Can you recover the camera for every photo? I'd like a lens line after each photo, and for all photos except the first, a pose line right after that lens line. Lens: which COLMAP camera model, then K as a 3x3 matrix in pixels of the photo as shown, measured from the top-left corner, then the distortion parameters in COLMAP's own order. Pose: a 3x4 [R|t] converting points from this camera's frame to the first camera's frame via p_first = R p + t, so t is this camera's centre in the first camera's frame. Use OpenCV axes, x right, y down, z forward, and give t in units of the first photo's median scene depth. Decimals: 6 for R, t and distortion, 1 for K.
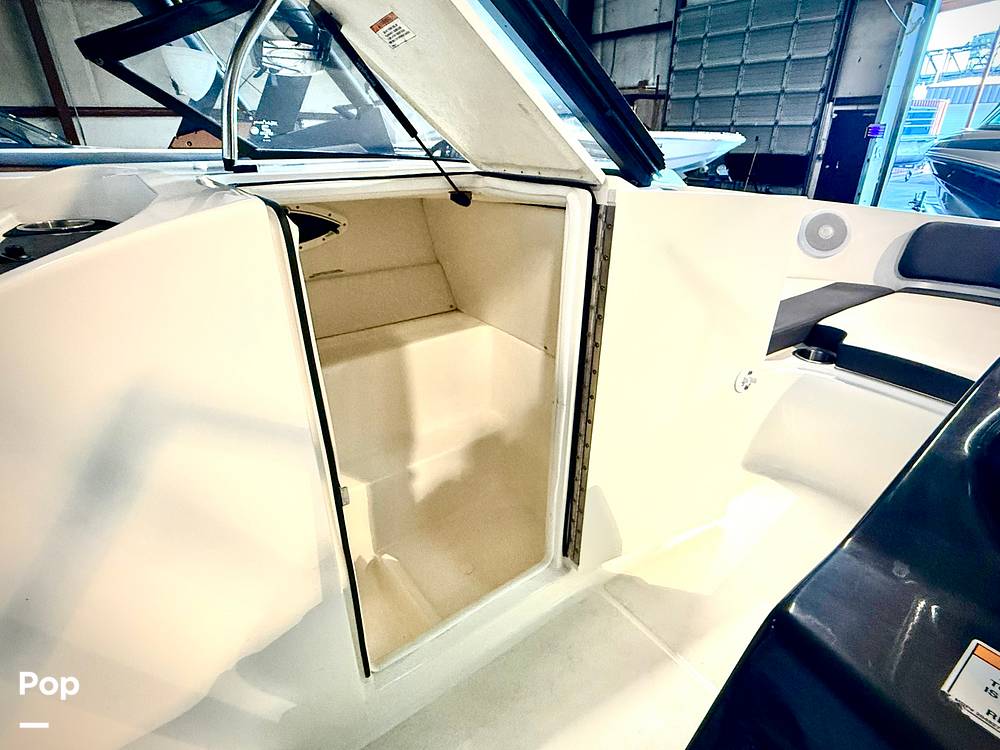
lens RADIAL K [[515.3, 0, 498.5], [0, 515.3, 391.0], [0, 0, 1]] dist [-0.003252, 0.001041]
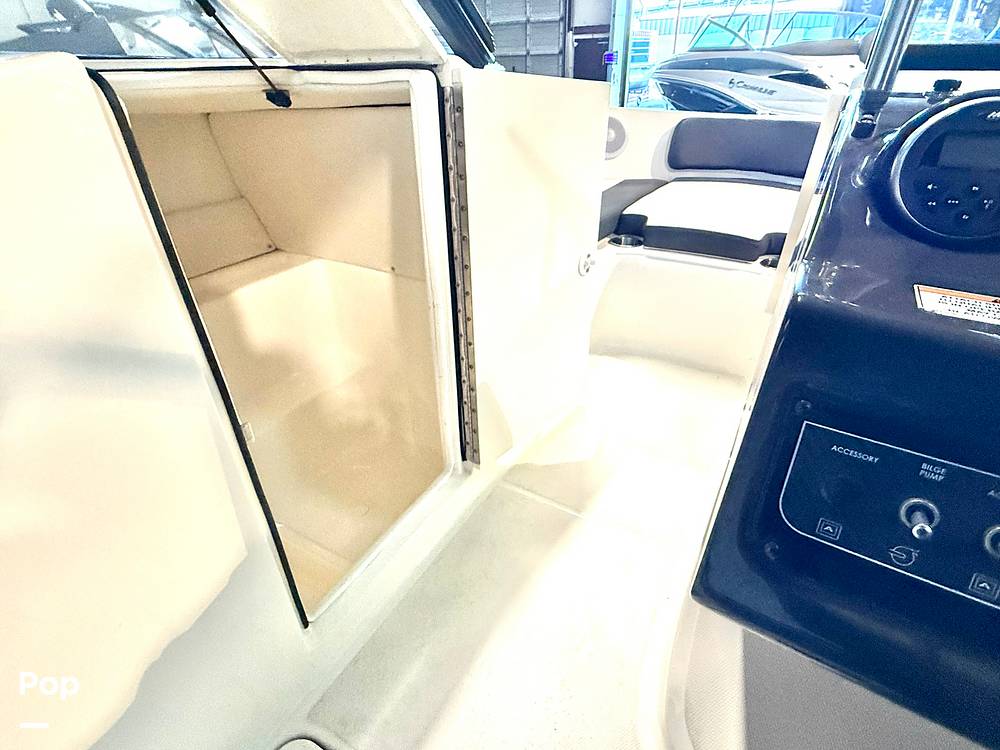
lens RADIAL K [[515.3, 0, 498.5], [0, 515.3, 391.0], [0, 0, 1]] dist [-0.003252, 0.001041]
pose [[0.916601, -0.226212, 0.329652, -0.096427], [0.196069, 0.972914, 0.122458, 0.059384], [-0.348424, -0.047611, 0.936127, 0.013769]]
